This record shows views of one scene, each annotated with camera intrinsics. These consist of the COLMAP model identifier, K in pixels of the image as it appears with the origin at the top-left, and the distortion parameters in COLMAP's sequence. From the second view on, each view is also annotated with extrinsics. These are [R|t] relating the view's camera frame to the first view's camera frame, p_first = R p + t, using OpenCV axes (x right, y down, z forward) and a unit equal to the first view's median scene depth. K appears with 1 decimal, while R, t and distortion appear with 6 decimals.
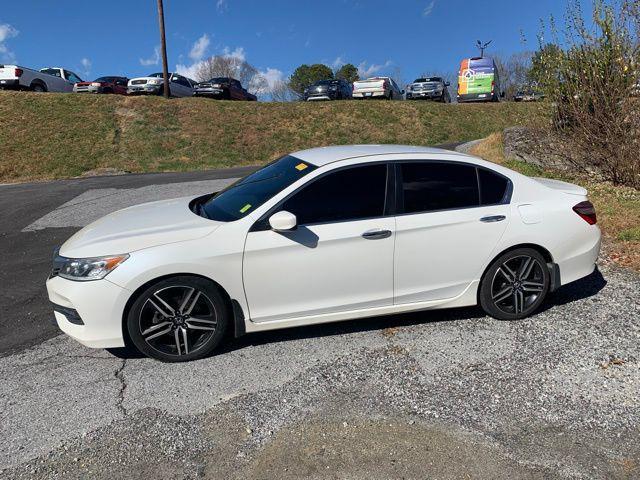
lens RADIAL K [[510.8, 0, 310.5], [0, 510.8, 241.5], [0, 0, 1]] dist [-0.007670, -0.003390]
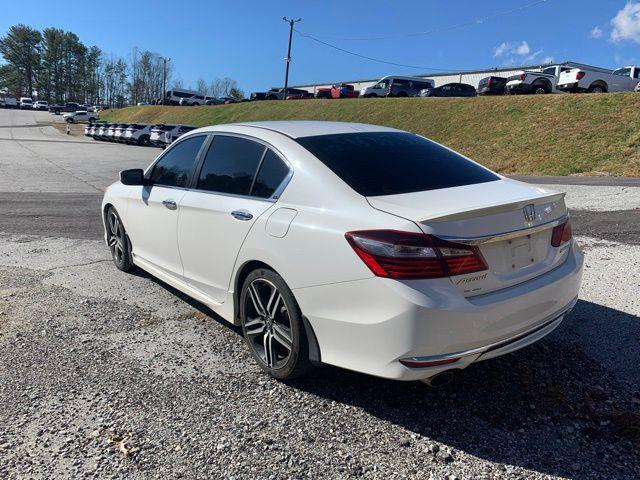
lens RADIAL K [[507.1, 0, 321.4], [0, 507.1, 236.9], [0, 0, 1]] dist [-0.003559, -0.006381]
pose [[0.497935, 0.158992, -0.852515, 0.065456], [-0.181829, 0.980340, 0.076628, -0.007506], [0.847938, 0.116856, 0.517055, 0.100174]]
